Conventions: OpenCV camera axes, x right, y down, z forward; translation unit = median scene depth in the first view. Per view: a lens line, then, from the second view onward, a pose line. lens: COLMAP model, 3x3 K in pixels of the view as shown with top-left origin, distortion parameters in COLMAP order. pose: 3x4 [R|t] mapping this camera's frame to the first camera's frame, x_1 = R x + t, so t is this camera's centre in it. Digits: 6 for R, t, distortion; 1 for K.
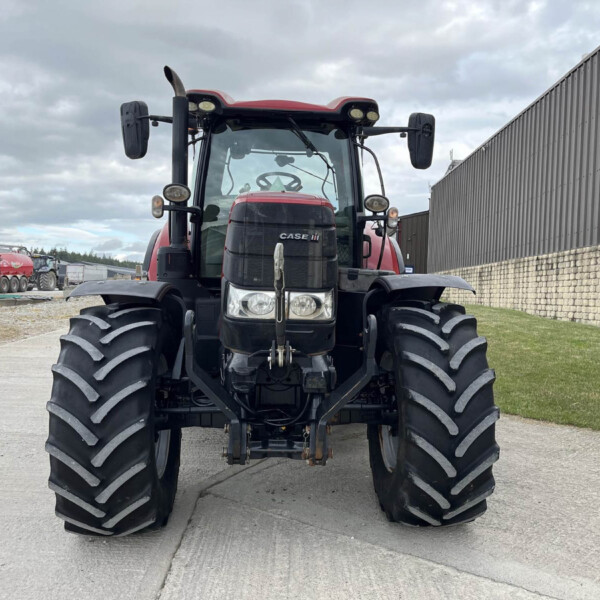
lens RADIAL K [[602.1, 0, 308.0], [0, 602.1, 299.6], [0, 0, 1]] dist [0.042499, -0.053761]
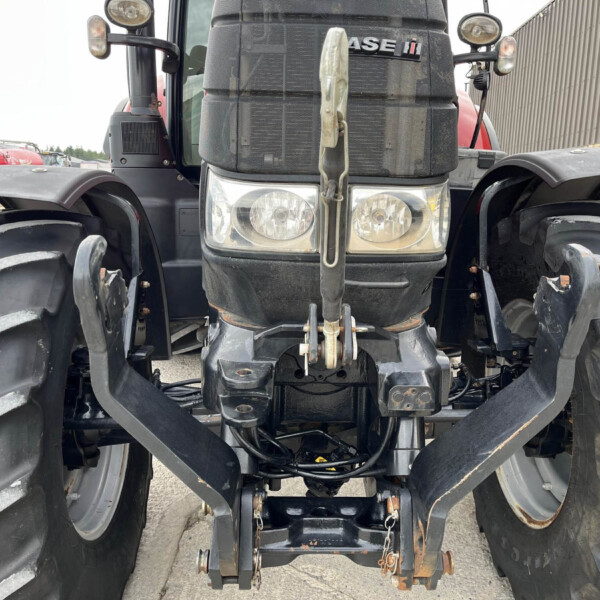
lens RADIAL K [[602.1, 0, 308.0], [0, 602.1, 299.6], [0, 0, 1]] dist [0.042499, -0.053761]
pose [[0.999401, -0.001613, -0.034564, -0.044378], [0.007356, 0.985982, 0.166692, -0.004538], [0.033811, -0.166846, 0.985403, 0.566230]]
